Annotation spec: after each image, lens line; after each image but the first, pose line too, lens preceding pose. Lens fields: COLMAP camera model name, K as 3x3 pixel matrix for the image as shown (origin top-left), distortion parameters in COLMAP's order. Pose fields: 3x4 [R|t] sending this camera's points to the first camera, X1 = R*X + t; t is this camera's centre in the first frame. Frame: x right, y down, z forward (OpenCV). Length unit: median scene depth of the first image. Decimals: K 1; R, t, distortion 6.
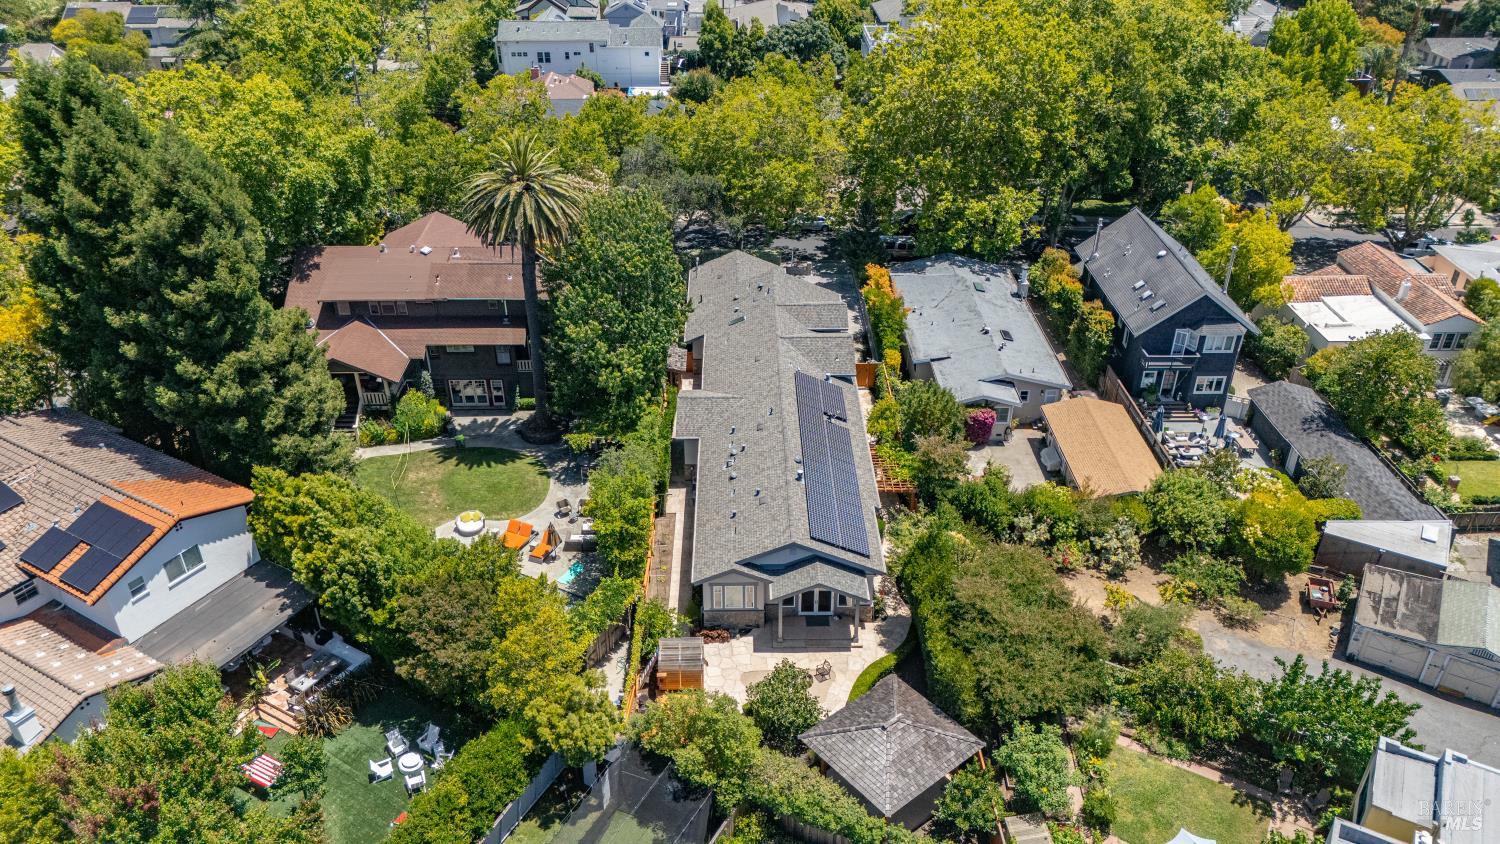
lens RADIAL K [[1098.5, 0, 750.0], [0, 1098.5, 422.0], [0, 0, 1]] dist [0.085599, -0.085610]
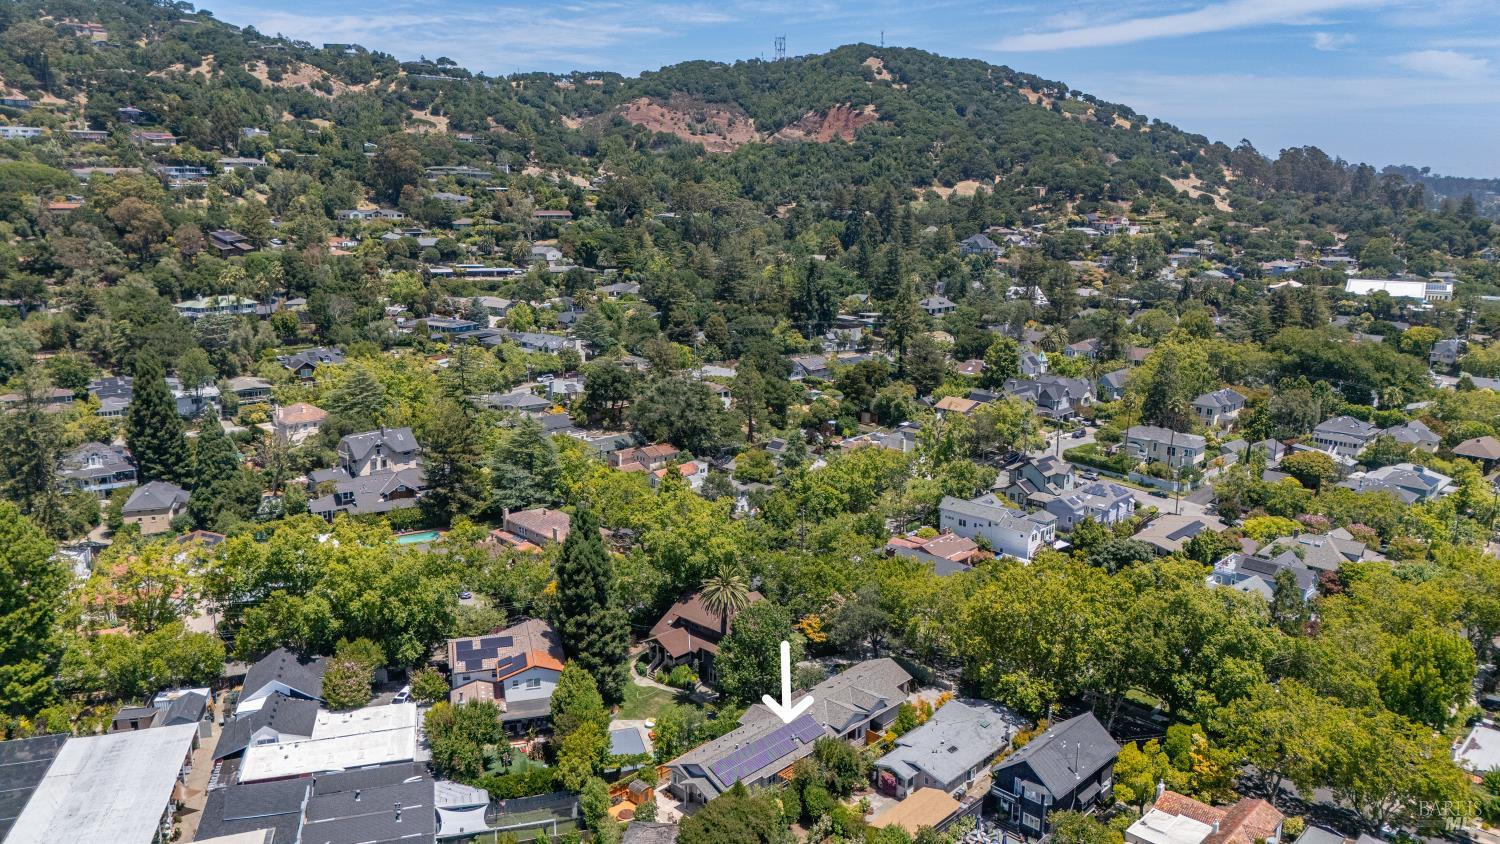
lens RADIAL K [[1107.2, 0, 751.3], [0, 1107.2, 400.3], [0, 0, 1]] dist [0.091164, -0.090165]
pose [[0.714911, 0.148748, -0.683211, 1.202183], [-0.373764, 0.907091, -0.193615, -0.126513], [0.590934, 0.393778, 0.704085, -0.658581]]
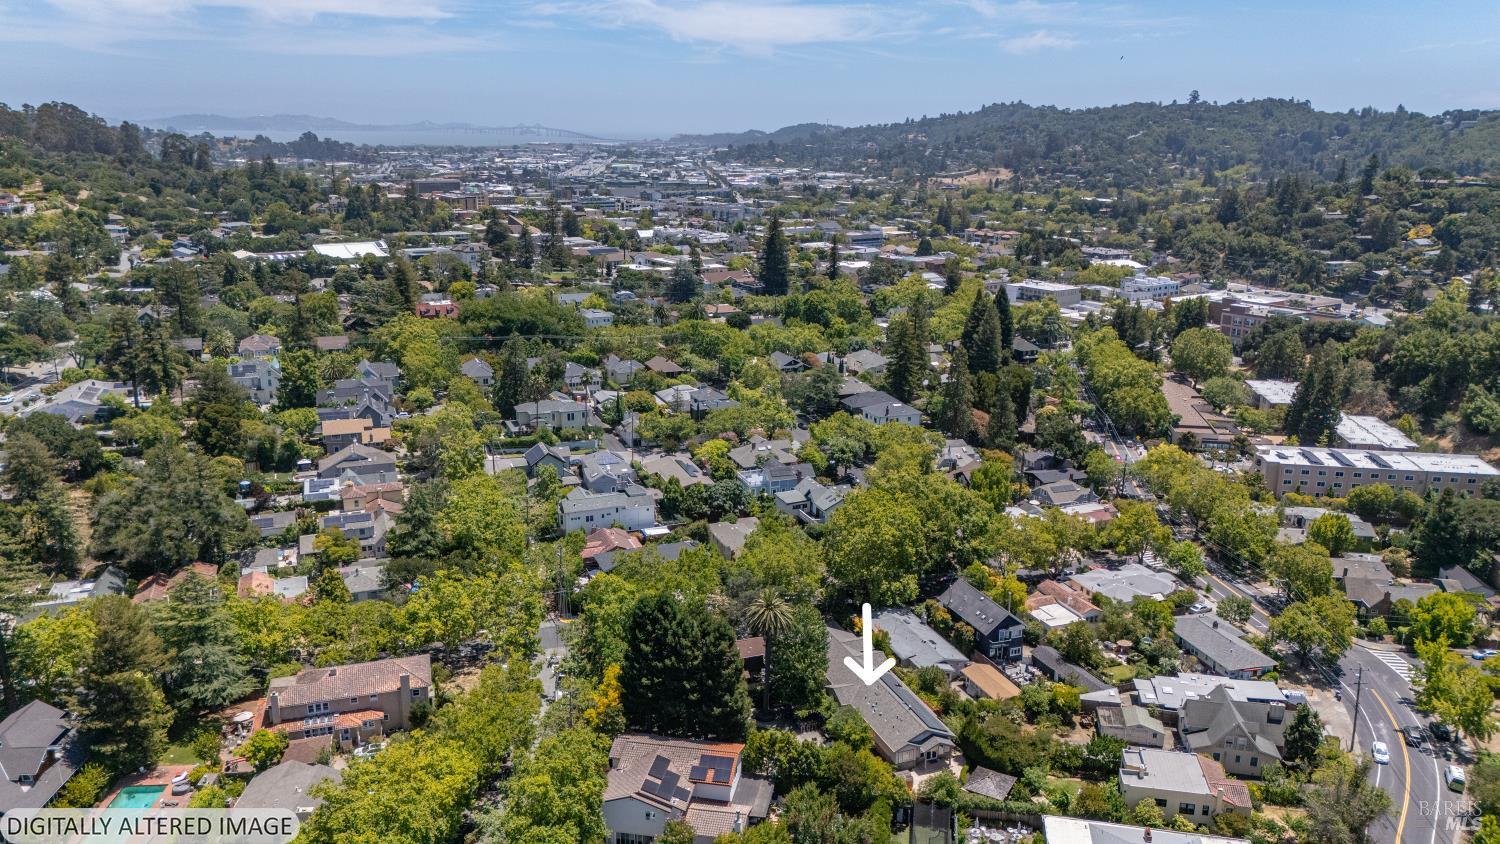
lens RADIAL K [[1098.5, 0, 750.0], [0, 1098.5, 422.0], [0, 0, 1]] dist [0.085599, -0.085610]
pose [[0.940844, -0.081235, 0.328957, -0.922053], [0.170403, 0.952572, -0.252131, 0.000147], [-0.292873, 0.293271, 0.910064, -1.221004]]
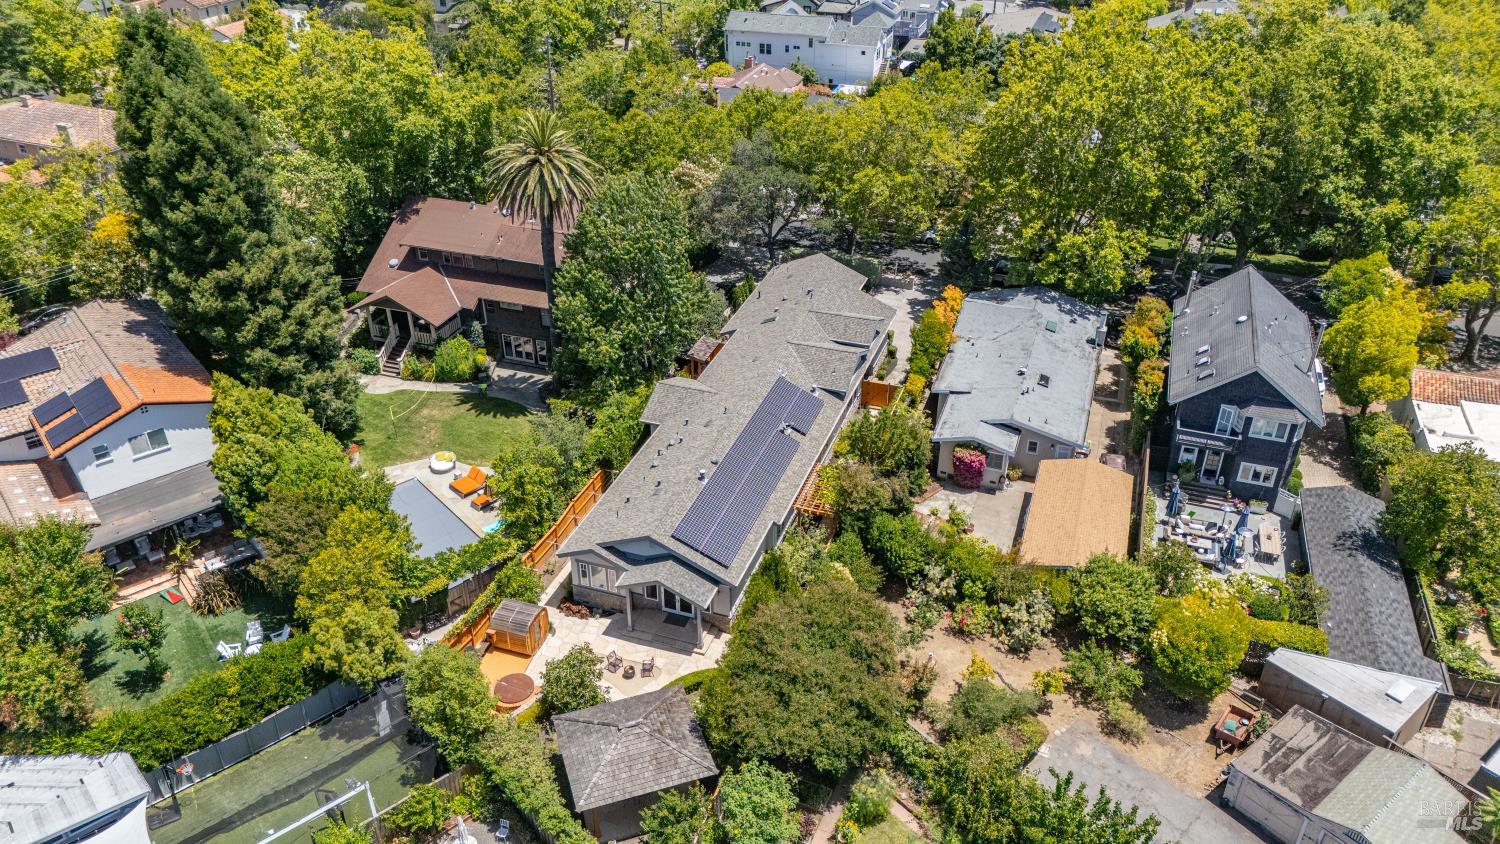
lens RADIAL K [[1098.5, 0, 750.0], [0, 1098.5, 422.0], [0, 0, 1]] dist [0.085599, -0.085610]
pose [[0.938402, 0.179600, -0.295205, 0.305135], [-0.179245, 0.983392, 0.028500, -0.028800], [0.295421, 0.026169, 0.955009, 0.047510]]
